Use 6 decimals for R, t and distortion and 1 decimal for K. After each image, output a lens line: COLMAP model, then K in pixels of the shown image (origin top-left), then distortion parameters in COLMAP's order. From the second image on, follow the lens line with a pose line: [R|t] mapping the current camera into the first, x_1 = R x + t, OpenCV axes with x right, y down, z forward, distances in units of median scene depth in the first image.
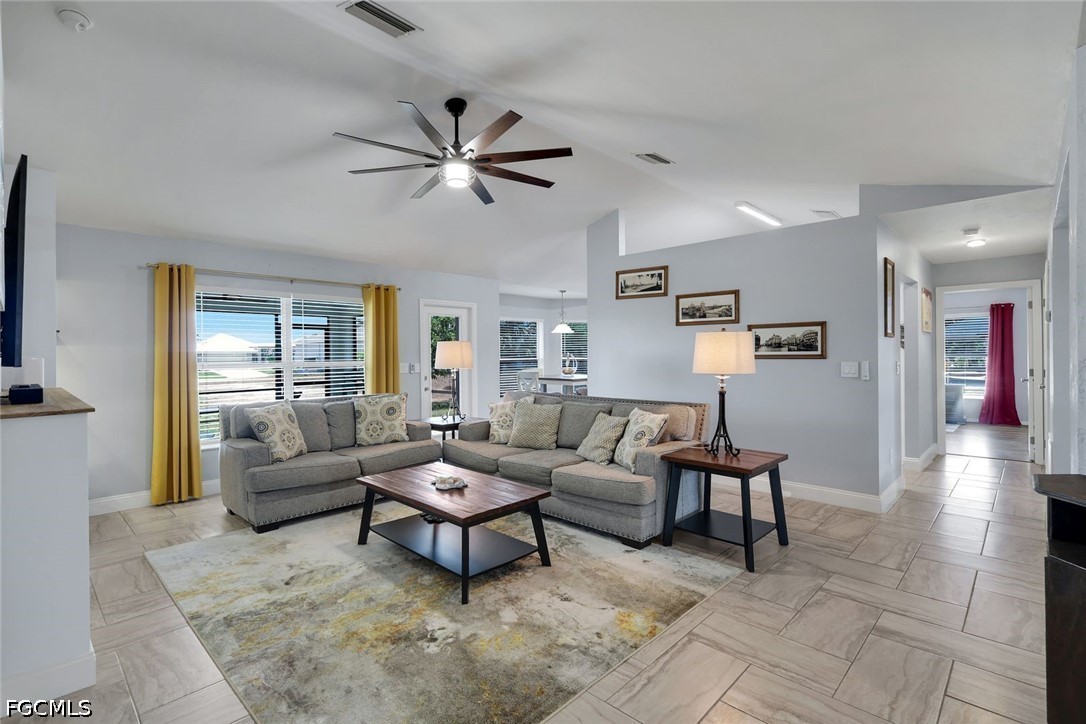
lens RADIAL K [[506.1, 0, 537.9], [0, 506.1, 360.3], [0, 0, 1]] dist [-0.001181, -0.000688]
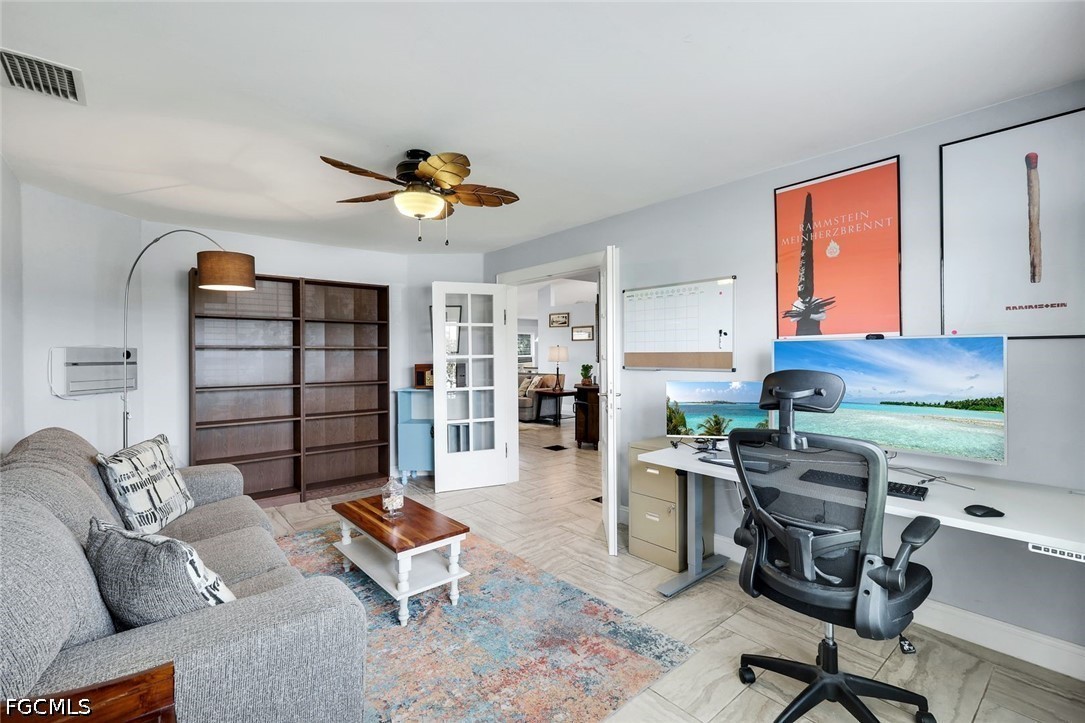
lens RADIAL K [[473.6, 0, 543.5], [0, 473.6, 357.3], [0, 0, 1]] dist [0.006741, 0.001067]
pose [[0.995446, 0.013625, -0.094346, 0.334340], [-0.014231, 0.999882, -0.005757, 0.013580], [0.094257, 0.007073, 0.995523, -0.983207]]
